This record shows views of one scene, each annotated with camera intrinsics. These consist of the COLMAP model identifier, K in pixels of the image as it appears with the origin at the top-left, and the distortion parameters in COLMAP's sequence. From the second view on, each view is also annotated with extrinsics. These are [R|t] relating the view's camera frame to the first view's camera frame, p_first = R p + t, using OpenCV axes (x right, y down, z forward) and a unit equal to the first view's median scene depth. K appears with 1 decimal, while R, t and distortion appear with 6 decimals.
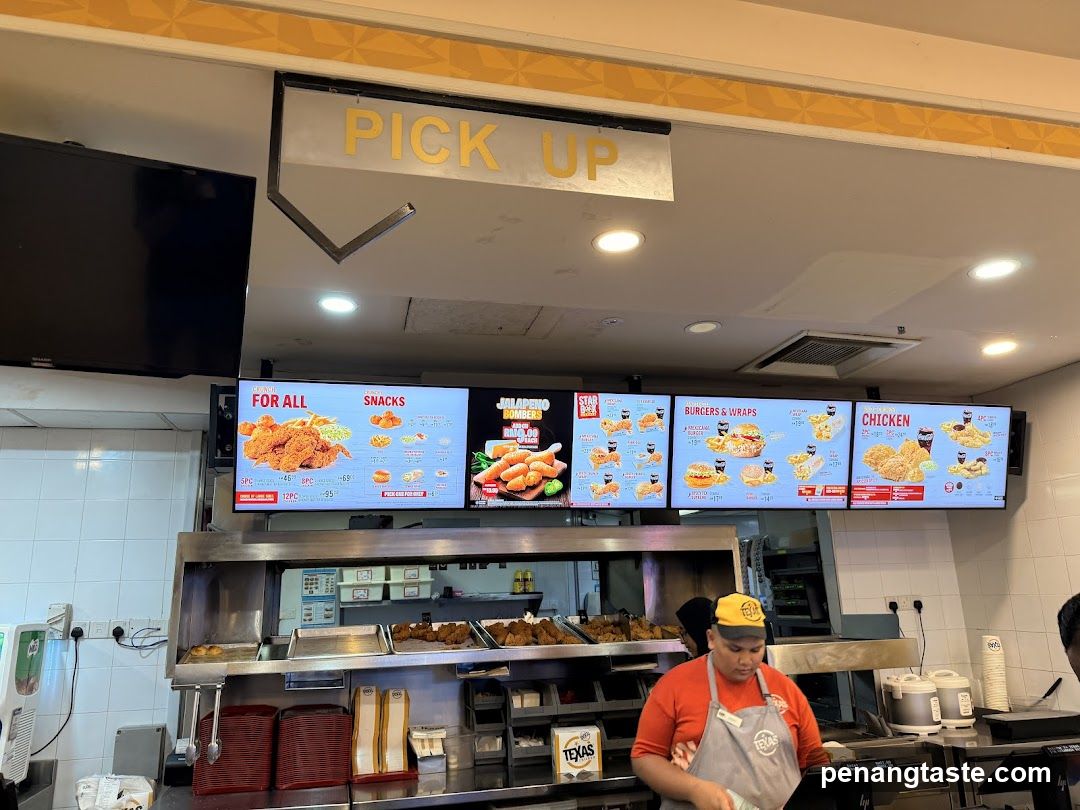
lens RADIAL K [[748.0, 0, 539.3], [0, 748.0, 382.6], [0, 0, 1]] dist [0.132166, -0.274305]
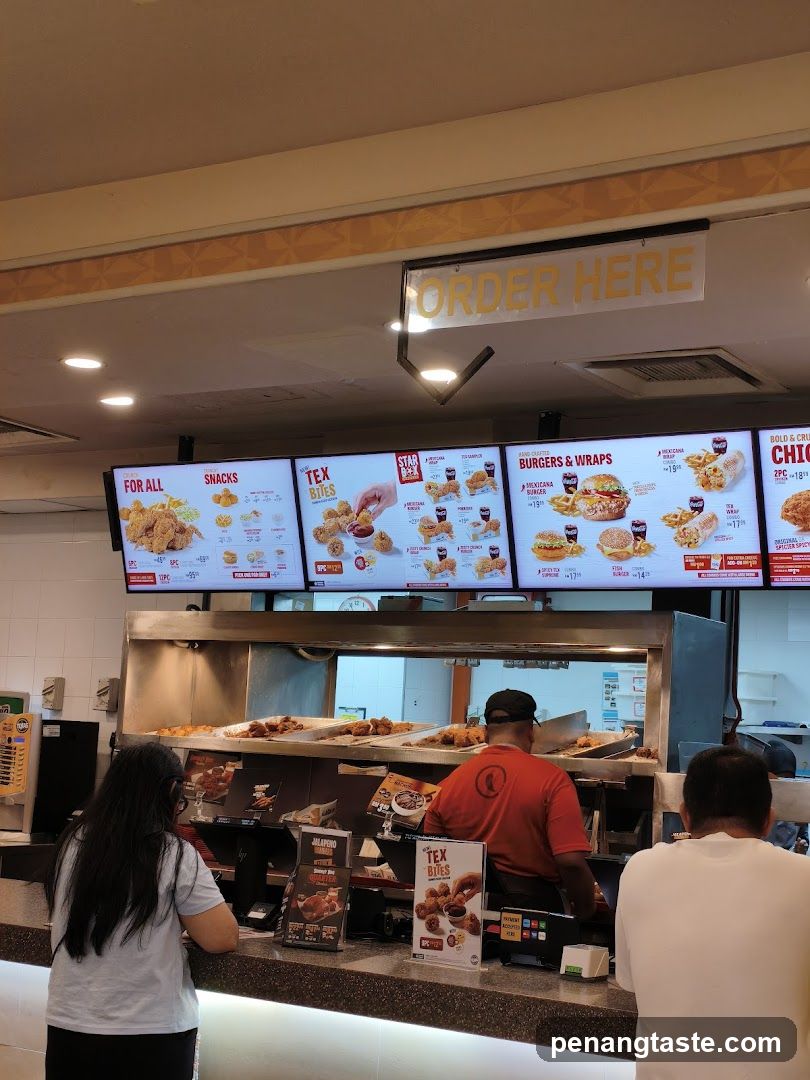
lens RADIAL K [[1604.2, 0, 405.0], [0, 1604.2, 540.0], [0, 0, 1]] dist [0.025370, -0.001814]
pose [[0.694411, -0.022352, -0.719232, 1.294648], [0.124068, 0.988268, 0.089072, -0.046217], [0.708803, -0.151086, 0.689037, -0.222246]]
